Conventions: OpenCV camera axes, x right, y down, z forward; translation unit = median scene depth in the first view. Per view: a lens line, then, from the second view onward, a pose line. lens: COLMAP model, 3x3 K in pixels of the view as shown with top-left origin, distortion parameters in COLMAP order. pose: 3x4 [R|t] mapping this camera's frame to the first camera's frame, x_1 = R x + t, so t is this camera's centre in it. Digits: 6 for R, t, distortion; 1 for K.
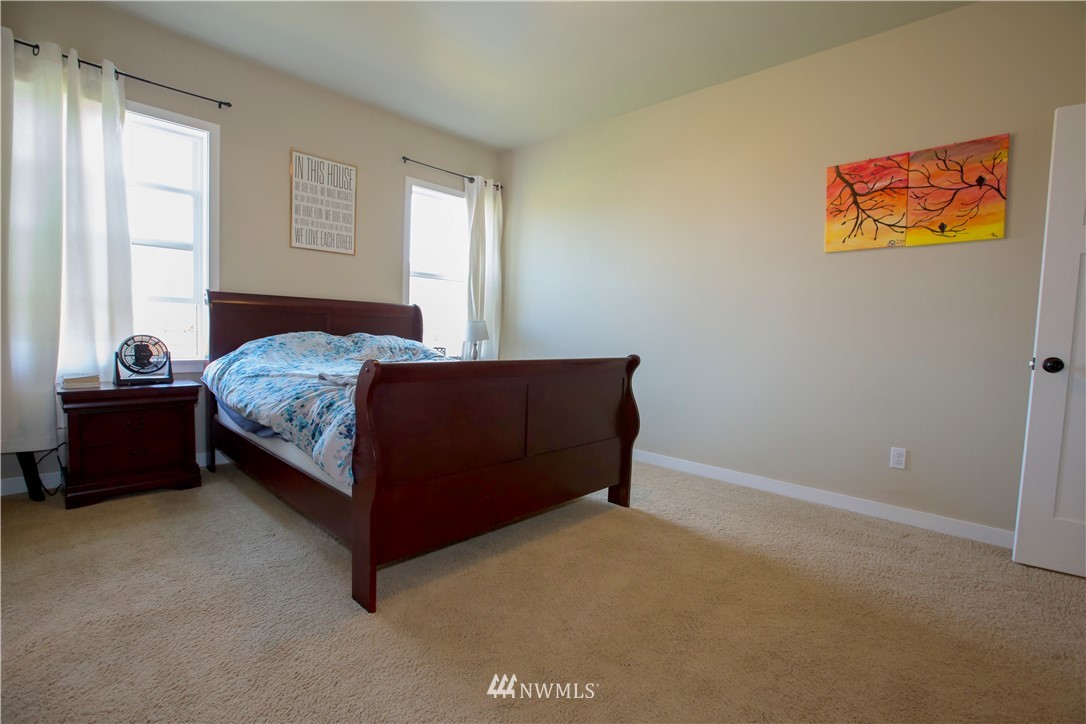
lens RADIAL K [[493.8, 0, 550.6], [0, 493.8, 361.3], [0, 0, 1]] dist [-0.035121, 0.007423]
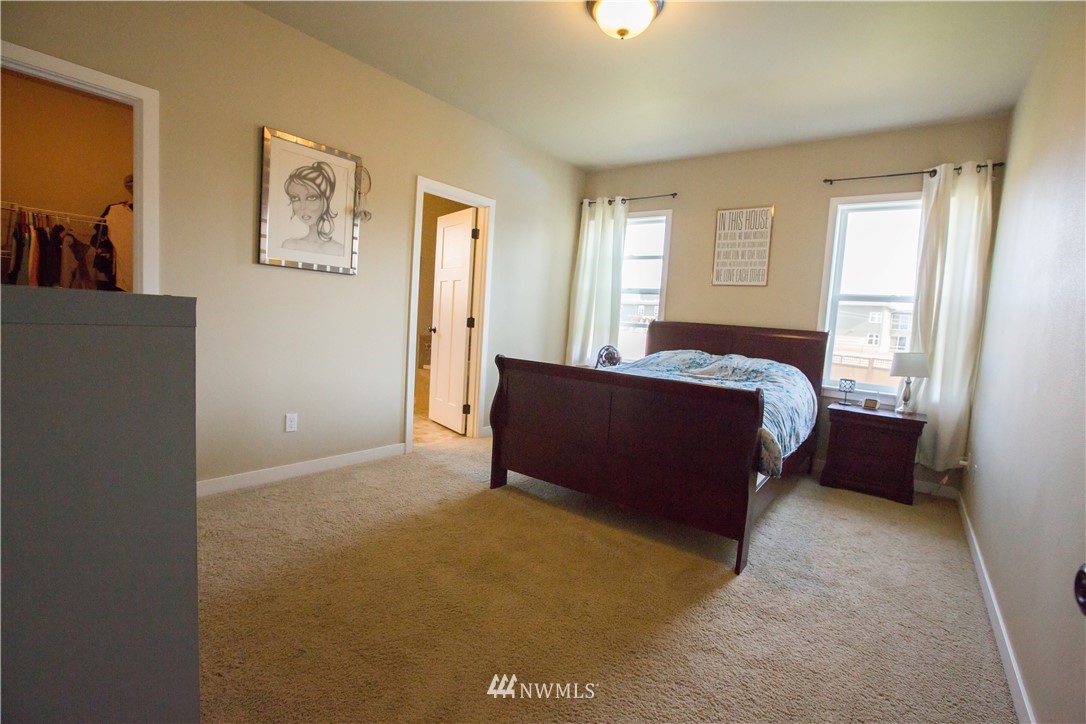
lens RADIAL K [[493.8, 0, 550.6], [0, 493.8, 361.3], [0, 0, 1]] dist [-0.035121, 0.007423]
pose [[0.114034, 0.049056, -0.992265, 0.682643], [-0.133385, 0.990493, 0.033640, -0.022121], [0.984482, 0.128517, 0.119493, 0.436504]]
